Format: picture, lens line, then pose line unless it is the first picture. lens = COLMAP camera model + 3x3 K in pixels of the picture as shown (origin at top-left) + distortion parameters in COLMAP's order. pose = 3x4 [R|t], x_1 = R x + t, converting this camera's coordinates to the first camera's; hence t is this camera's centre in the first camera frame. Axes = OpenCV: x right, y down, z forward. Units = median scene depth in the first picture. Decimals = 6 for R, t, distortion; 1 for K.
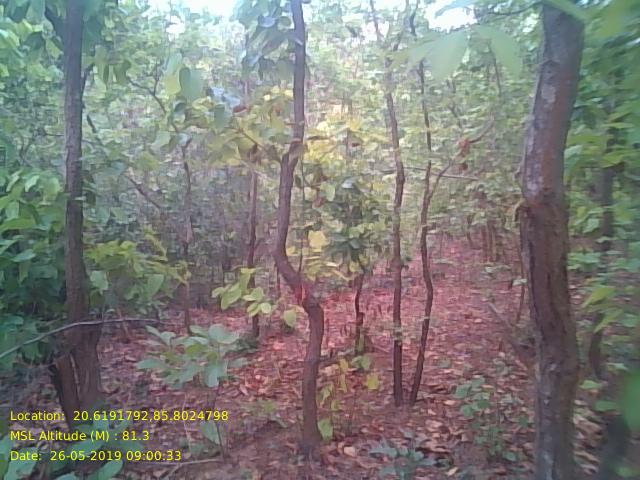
lens RADIAL K [[485.5, 0, 321.9], [0, 485.5, 237.4], [0, 0, 1]] dist [0.063064, -0.119162]
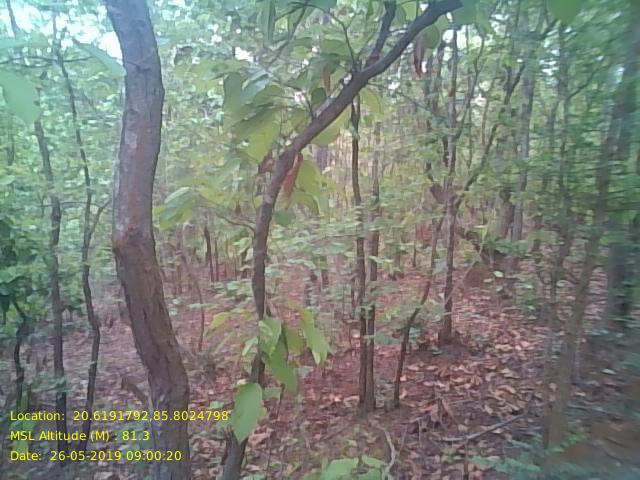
lens RADIAL K [[485.5, 0, 321.9], [0, 485.5, 237.4], [0, 0, 1]] dist [0.063064, -0.119162]
pose [[0.848866, -0.034754, 0.527464, 0.239358], [0.067761, 0.996758, -0.043374, -0.008464], [-0.524247, 0.072560, 0.848469, -0.096795]]
